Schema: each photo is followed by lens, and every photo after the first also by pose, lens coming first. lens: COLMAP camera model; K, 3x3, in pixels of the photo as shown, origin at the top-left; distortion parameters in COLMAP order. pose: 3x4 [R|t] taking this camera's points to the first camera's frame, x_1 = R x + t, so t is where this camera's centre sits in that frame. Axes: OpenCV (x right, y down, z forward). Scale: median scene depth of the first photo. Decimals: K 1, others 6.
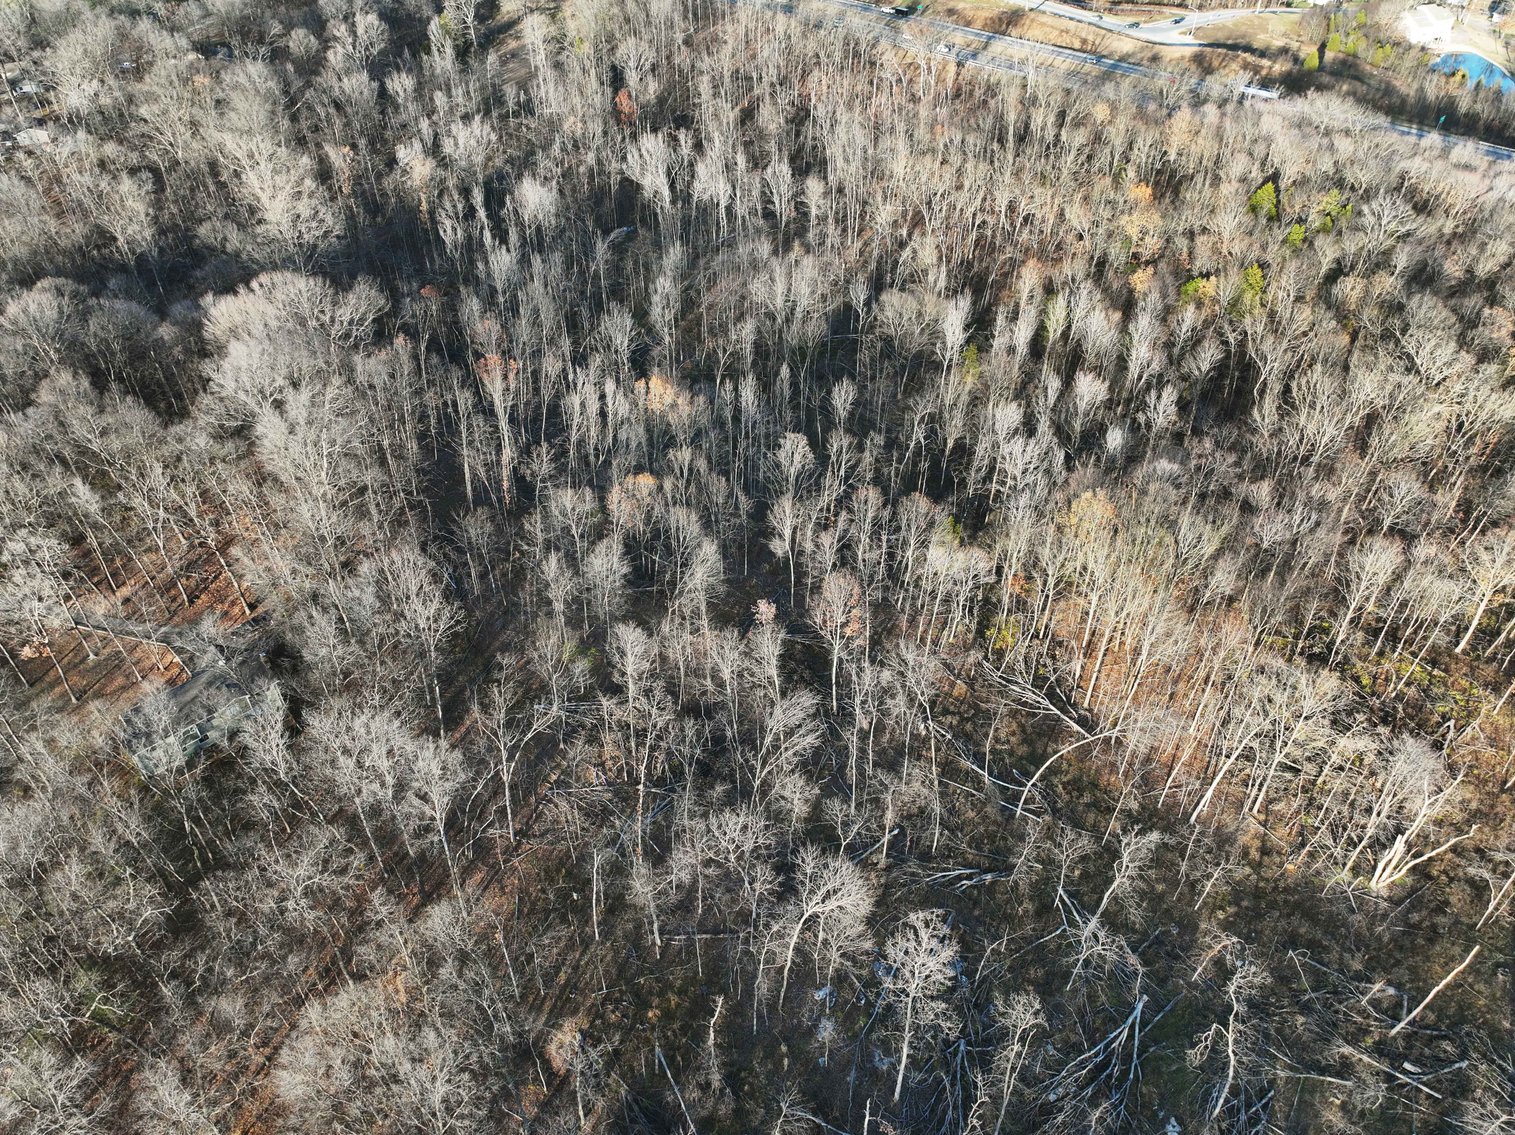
lens RADIAL K [[1070.6, 0, 760.6], [0, 1070.6, 564.3], [0, 0, 1]] dist [-0.001482, 0.023734]
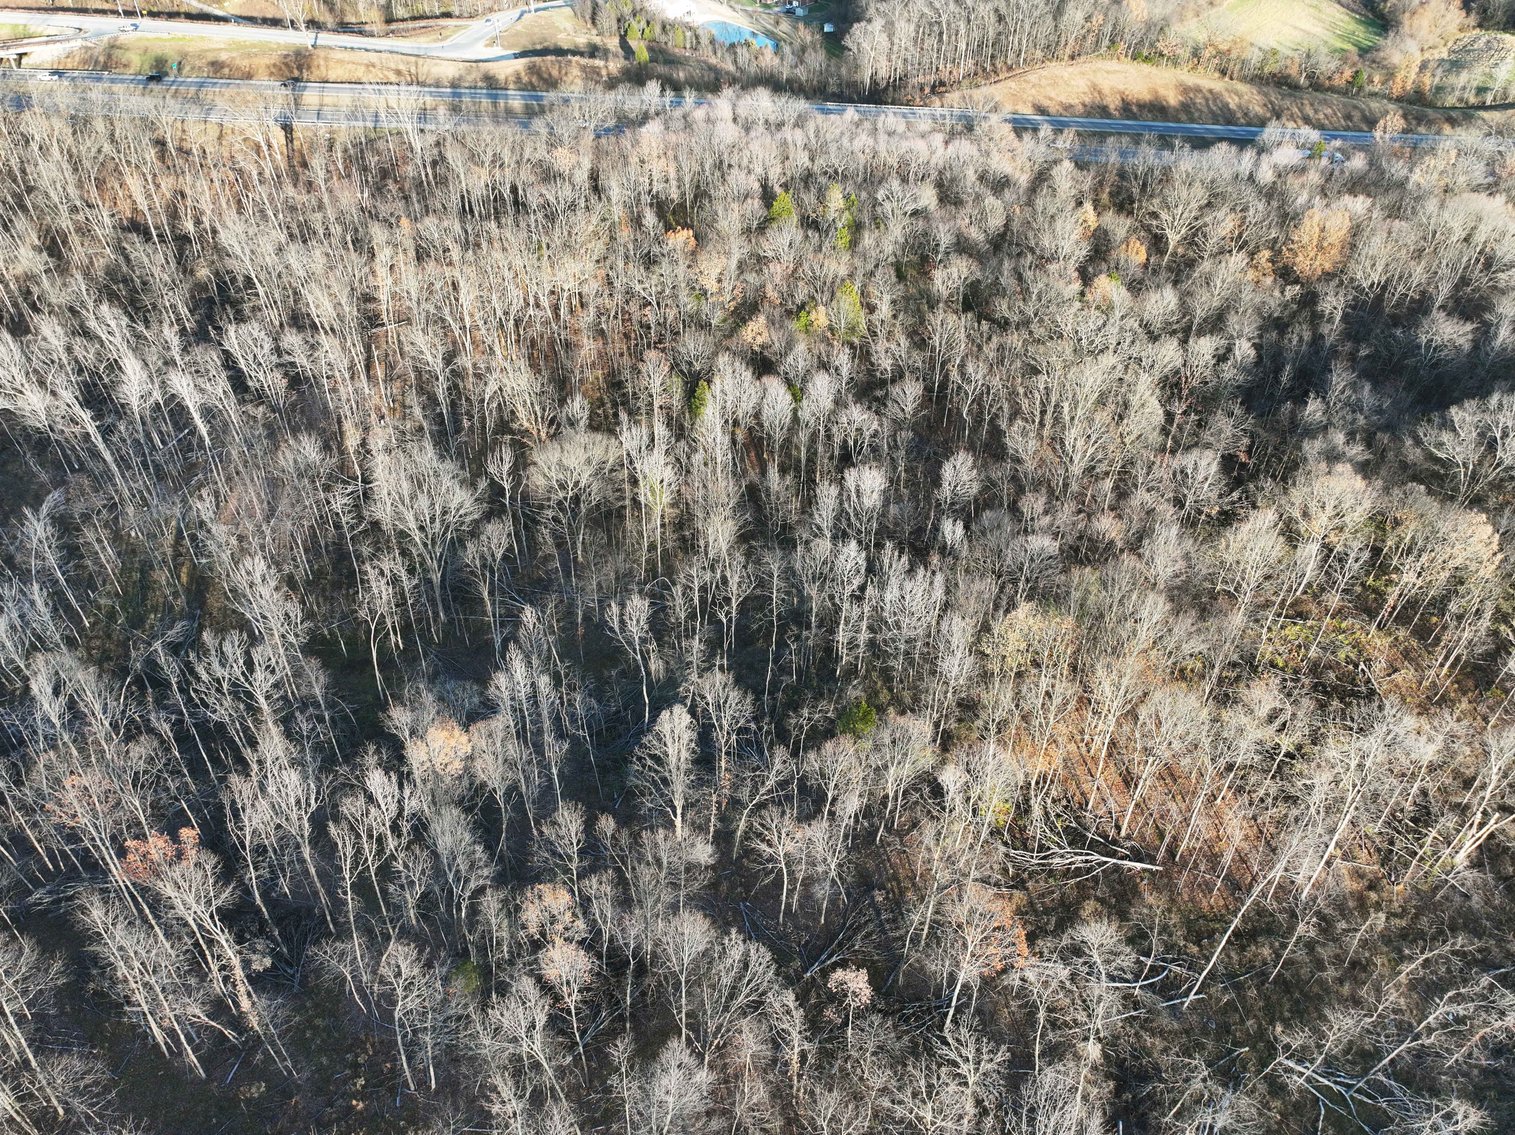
lens RADIAL K [[1046.4, 0, 768.8], [0, 1046.4, 561.1], [0, 0, 1]] dist [0.002821, 0.012825]
pose [[0.745133, -0.421049, 0.517199, -0.150075], [0.414823, 0.899844, 0.134920, -0.175421], [-0.522206, 0.114013, 0.845164, 0.230782]]
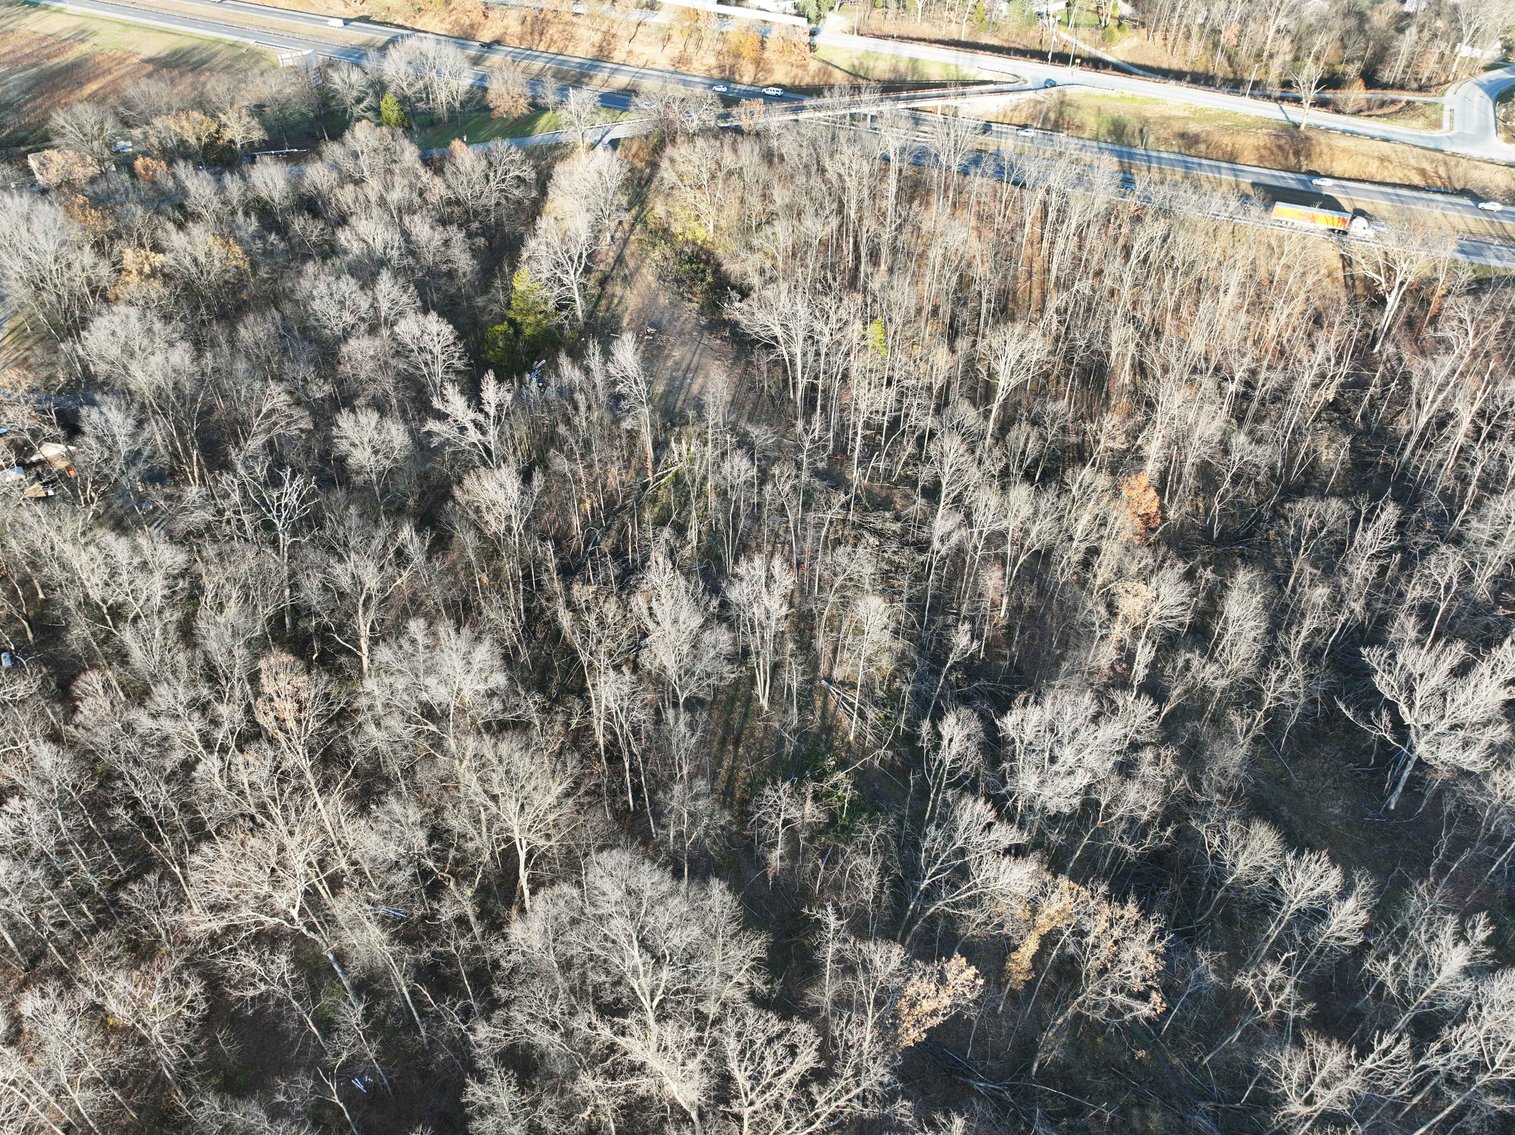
lens RADIAL K [[1067.5, 0, 753.6], [0, 1067.5, 566.1], [0, 0, 1]] dist [0.002172, 0.008218]
pose [[0.952977, -0.198300, 0.229154, -0.460807], [0.195557, 0.980073, 0.034853, -0.488642], [-0.231499, 0.011599, 0.972766, 0.601693]]
